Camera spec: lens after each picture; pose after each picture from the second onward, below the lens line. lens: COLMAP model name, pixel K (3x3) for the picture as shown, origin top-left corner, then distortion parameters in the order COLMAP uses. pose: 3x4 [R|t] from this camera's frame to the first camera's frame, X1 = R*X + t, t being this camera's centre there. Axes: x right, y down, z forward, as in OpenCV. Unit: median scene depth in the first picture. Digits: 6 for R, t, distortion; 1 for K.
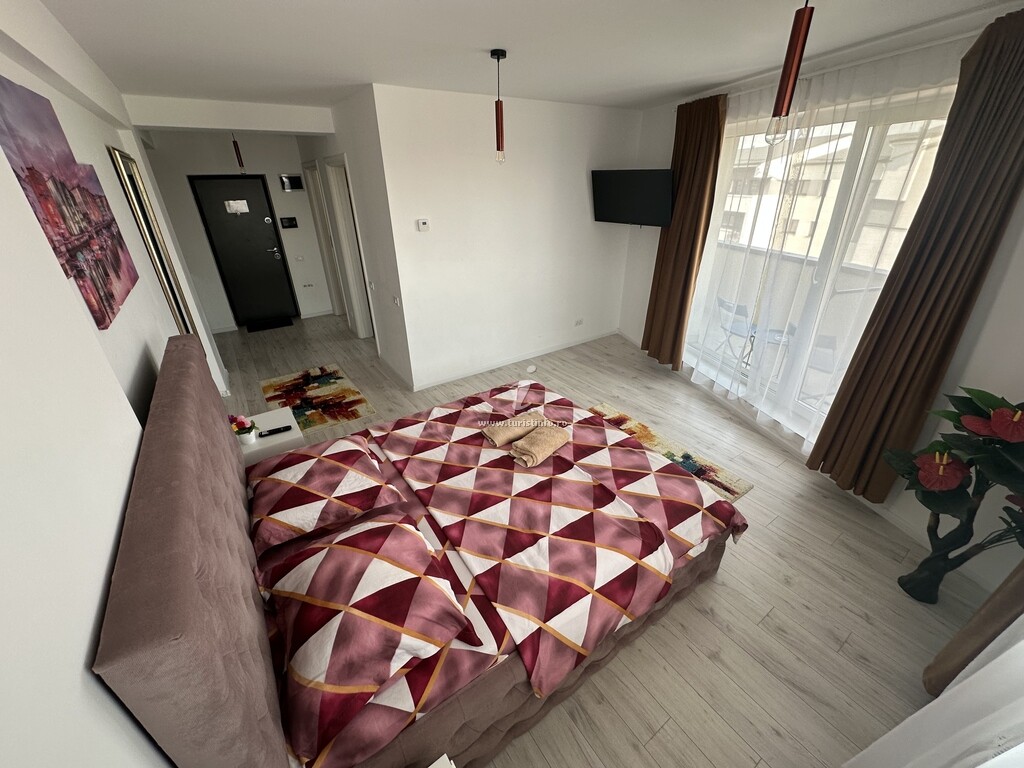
lens RADIAL K [[405.7, 0, 509.9], [0, 405.7, 384.9], [0, 0, 1]] dist [-0.002360, -0.000152]
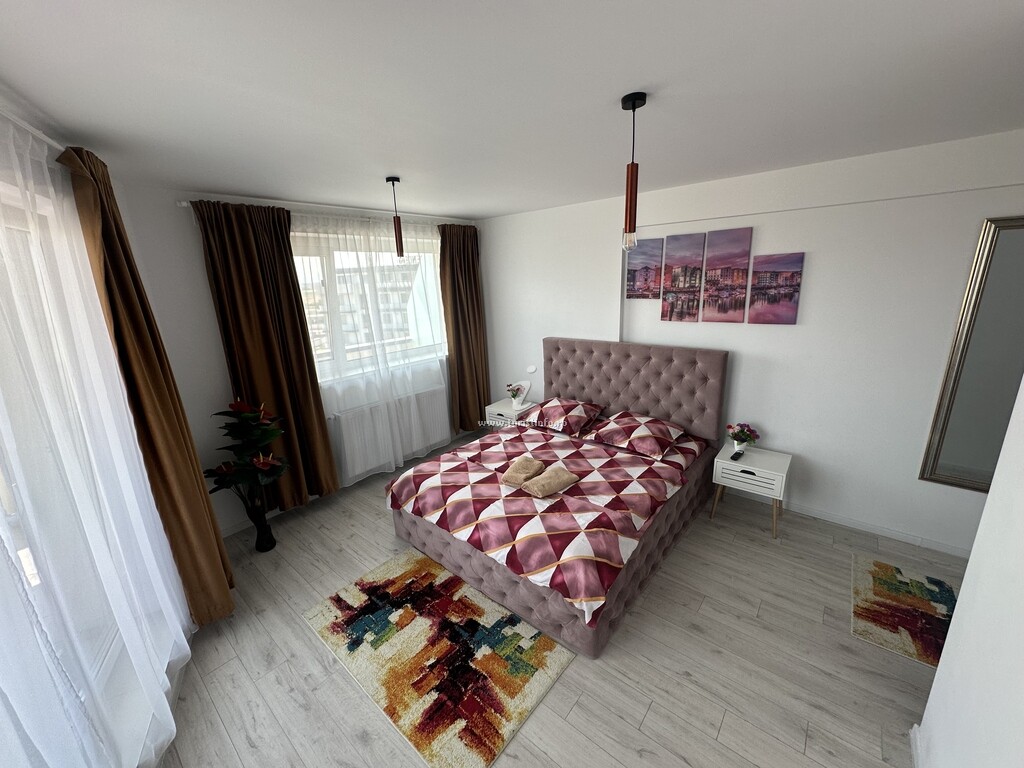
lens RADIAL K [[405.7, 0, 509.9], [0, 405.7, 384.9], [0, 0, 1]] dist [-0.002360, -0.000152]
pose [[-0.963220, 0.121370, -0.239744, 0.411708], [-0.069099, 0.750312, 0.657463, -0.942314], [0.259679, 0.649847, -0.714329, 1.835211]]
